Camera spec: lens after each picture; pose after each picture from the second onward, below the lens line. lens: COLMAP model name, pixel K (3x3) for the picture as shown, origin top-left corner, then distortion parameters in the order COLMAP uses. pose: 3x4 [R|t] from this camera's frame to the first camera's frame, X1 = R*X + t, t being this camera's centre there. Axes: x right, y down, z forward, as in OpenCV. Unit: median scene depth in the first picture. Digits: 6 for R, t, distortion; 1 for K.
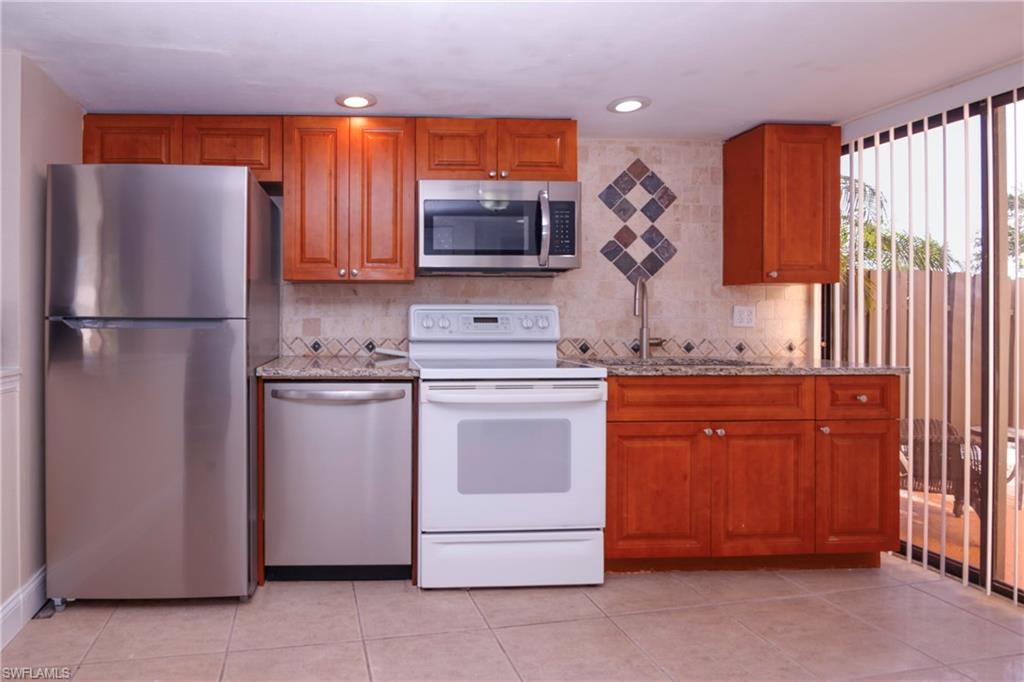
lens RADIAL K [[489.4, 0, 509.5], [0, 489.4, 320.4], [0, 0, 1]] dist [-0.015067, -0.000186]
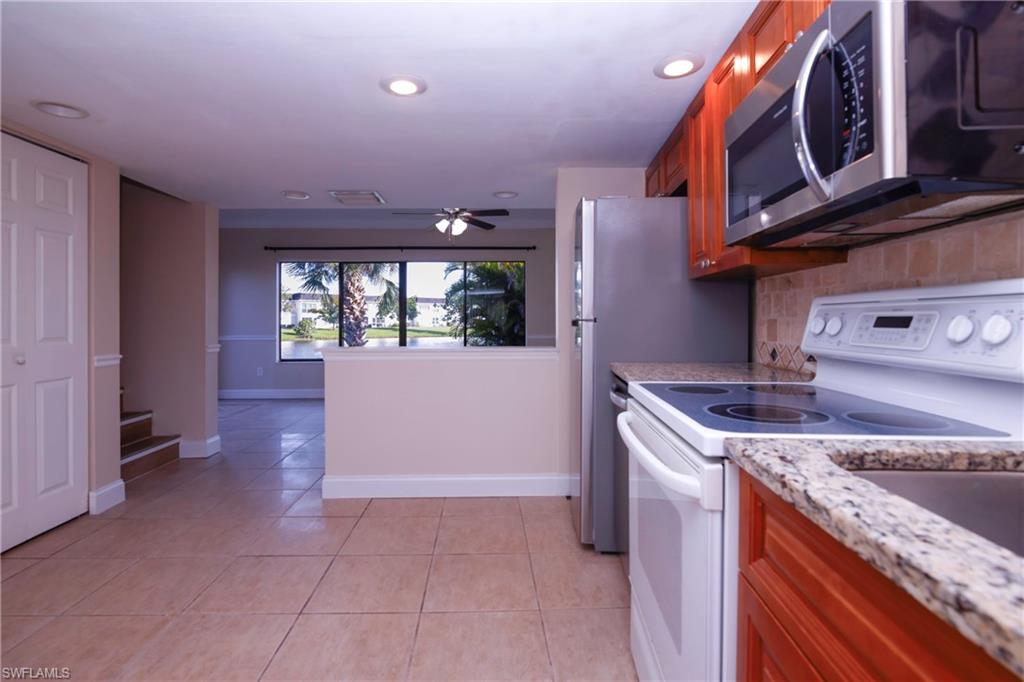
lens RADIAL K [[489.4, 0, 509.5], [0, 489.4, 320.4], [0, 0, 1]] dist [-0.015067, -0.000186]
pose [[-0.116746, -0.003779, -0.993155, 0.479296], [-0.000562, 0.999993, -0.003739, -0.000401], [0.993162, 0.000122, -0.116747, 0.679549]]
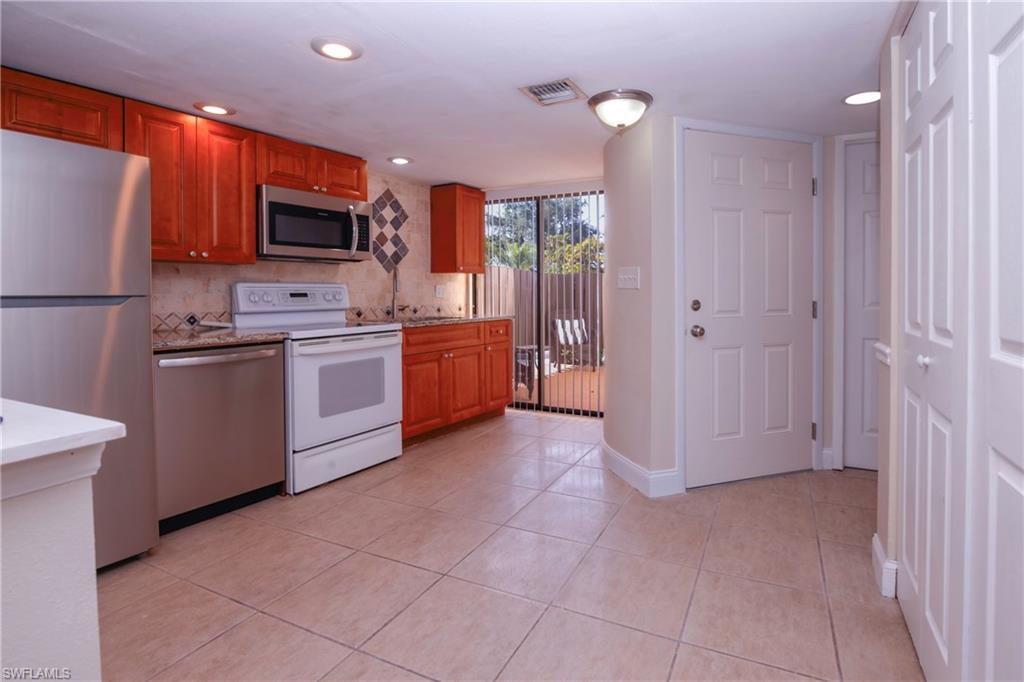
lens RADIAL K [[476.8, 0, 512.0], [0, 476.8, 297.8], [0, 0, 1]] dist [0.000021, 0.000019]
pose [[0.624341, -0.015403, 0.781000, -0.693413], [0.006687, 0.999874, 0.014374, -0.007875], [-0.781123, -0.003752, 0.624366, -0.246523]]
